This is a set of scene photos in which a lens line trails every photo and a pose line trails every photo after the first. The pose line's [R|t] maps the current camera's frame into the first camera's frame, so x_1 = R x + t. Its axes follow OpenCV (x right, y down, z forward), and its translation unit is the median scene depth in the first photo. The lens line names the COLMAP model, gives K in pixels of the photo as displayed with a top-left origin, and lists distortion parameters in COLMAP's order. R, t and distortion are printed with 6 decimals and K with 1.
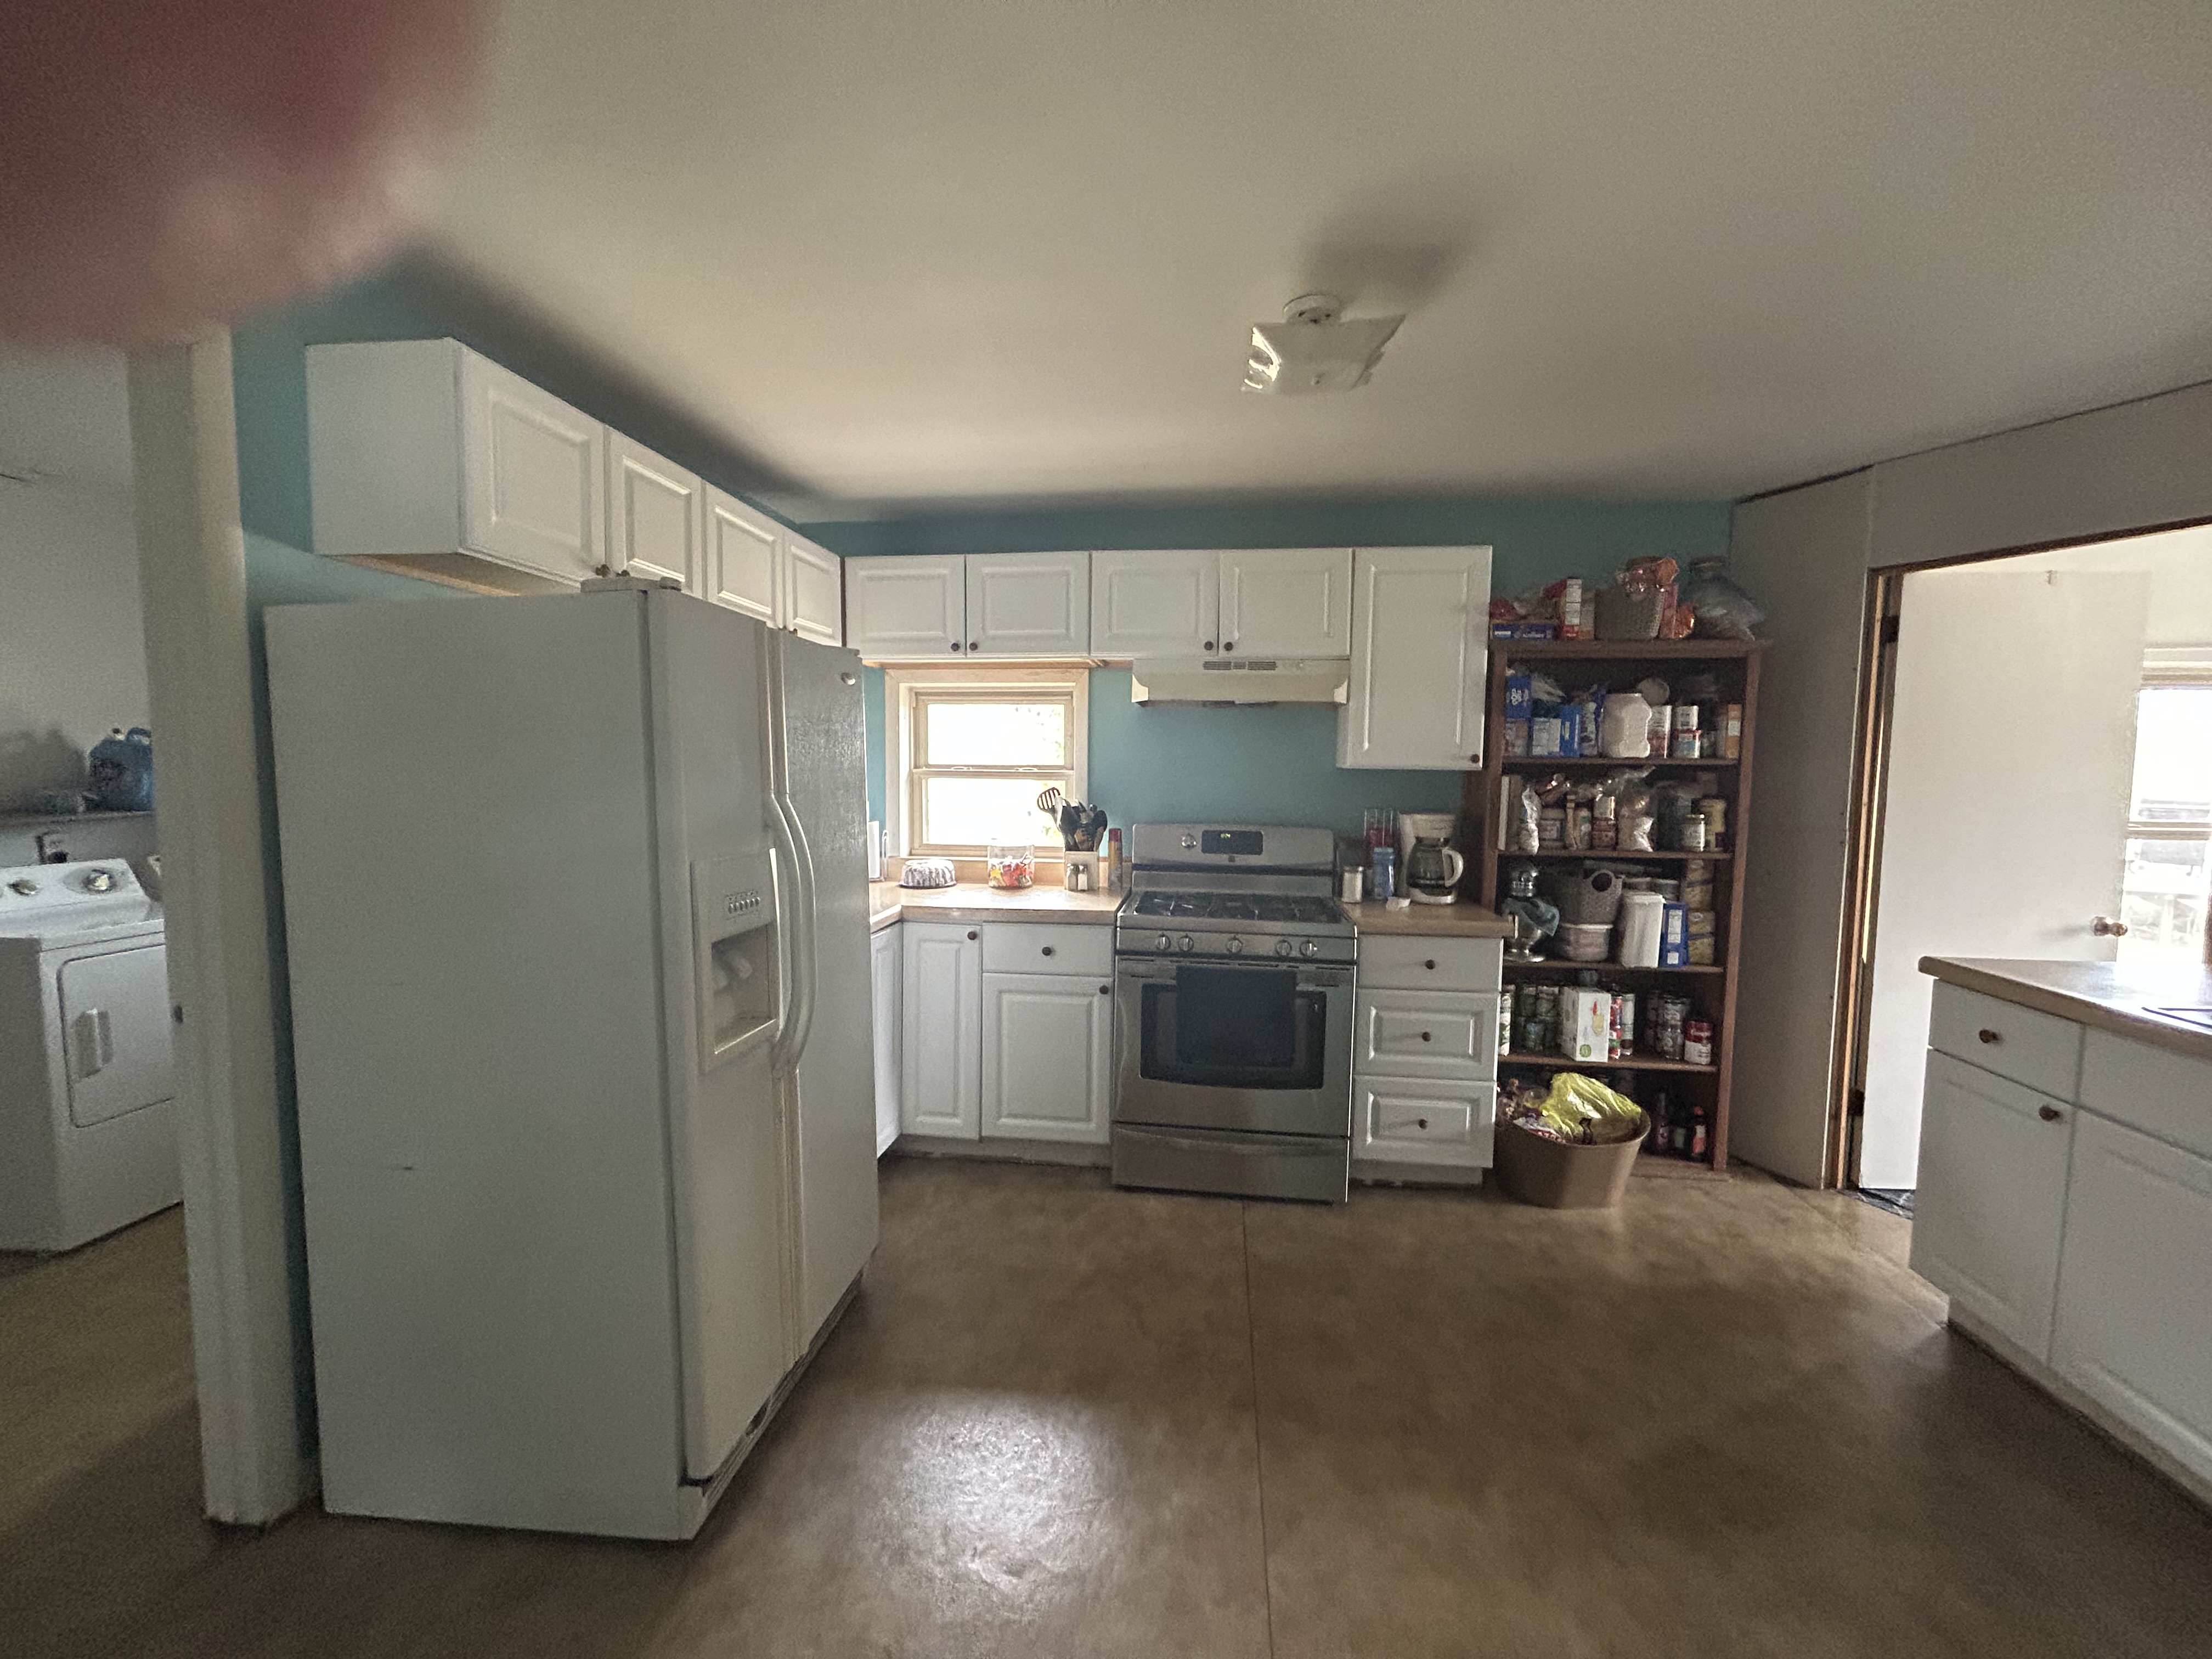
lens RADIAL K [[887.8, 0, 1106.8], [0, 887.8, 827.6], [0, 0, 1]] dist [-0.011617, 0.009897]
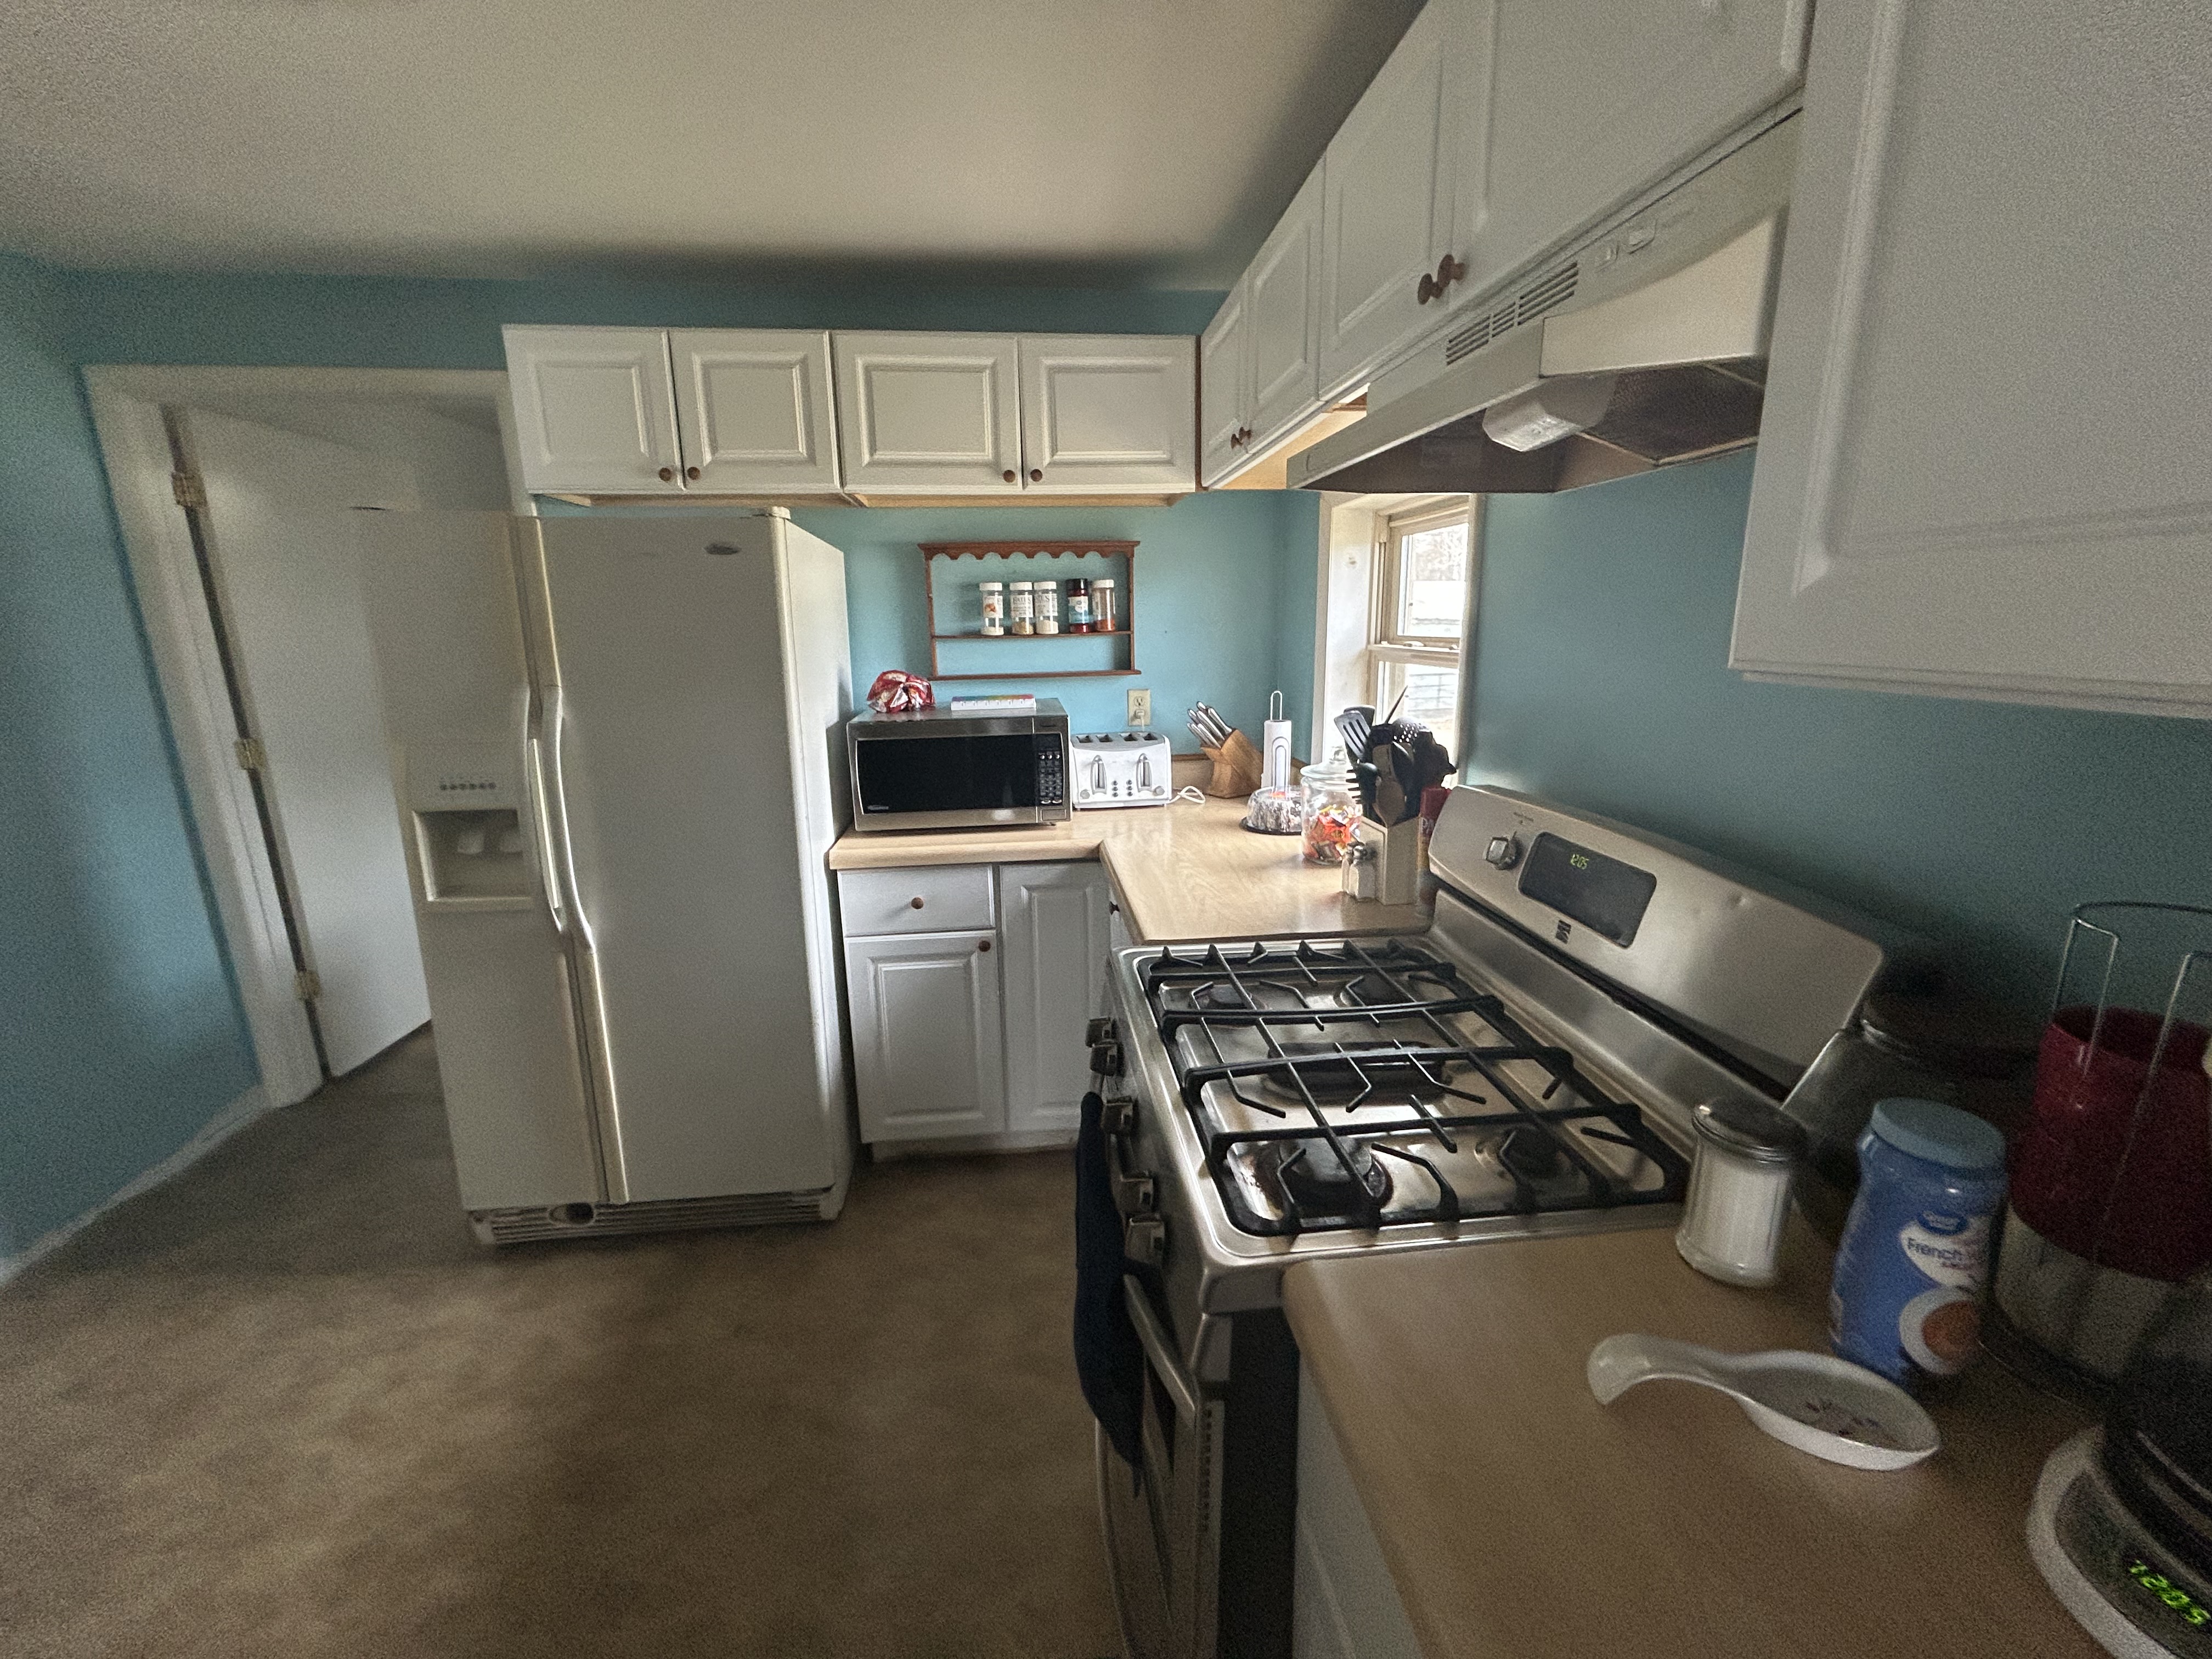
lens RADIAL K [[891.2, 0, 1111.7], [0, 891.2, 825.9], [0, 0, 1]] dist [-0.013424, -0.000017]
pose [[0.224456, 0.207132, -0.952216, 0.417103], [-0.049963, 0.978310, 0.201031, -0.063358], [0.973203, 0.002453, 0.229937, 0.755735]]
